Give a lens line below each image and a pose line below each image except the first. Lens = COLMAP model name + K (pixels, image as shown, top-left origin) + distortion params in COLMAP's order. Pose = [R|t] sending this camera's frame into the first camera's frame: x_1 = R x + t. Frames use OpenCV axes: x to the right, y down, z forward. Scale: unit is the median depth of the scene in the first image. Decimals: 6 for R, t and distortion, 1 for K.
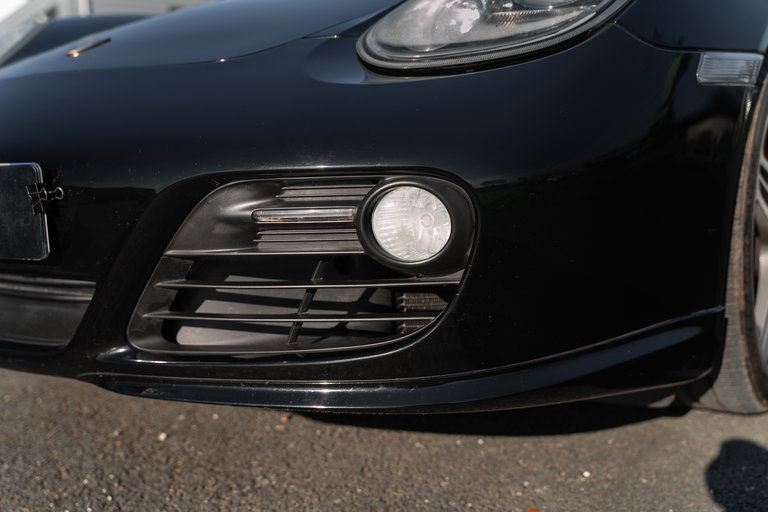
lens RADIAL K [[802.8, 0, 384.0], [0, 802.8, 256.0], [0, 0, 1]] dist [0.010444, 0.009427]
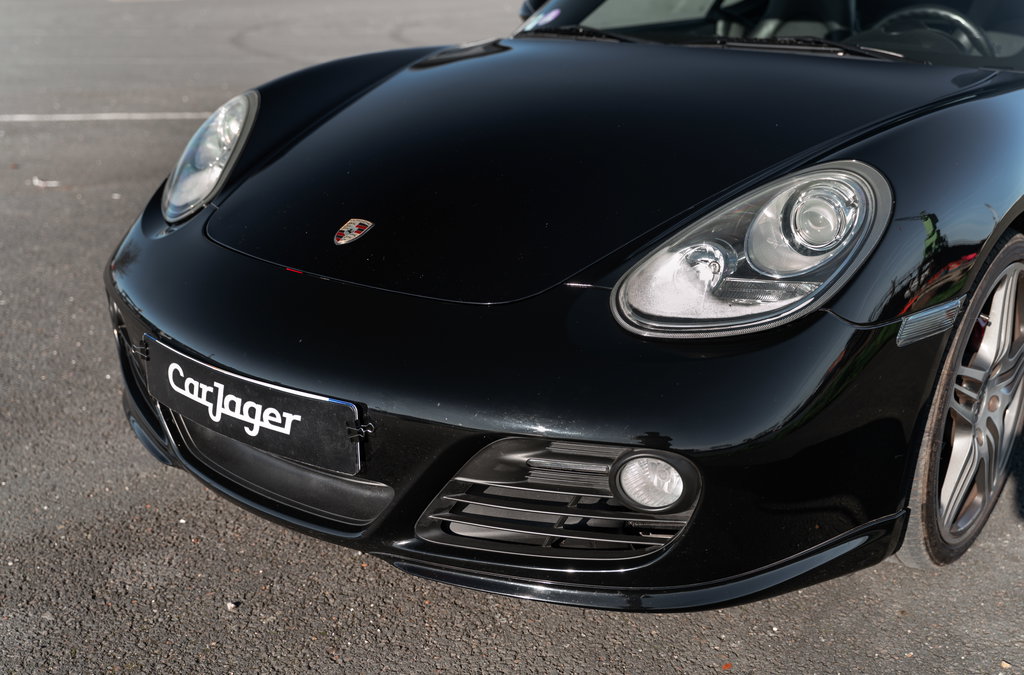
lens RADIAL K [[1111.0, 0, 512.0], [0, 1111.0, 337.5], [0, 0, 1]] dist [0.004503, 0.007026]
pose [[0.998546, 0.050160, -0.019760, -0.128223], [-0.045469, 0.980493, 0.191225, -0.460277], [0.028966, -0.190048, 0.981347, -0.553260]]
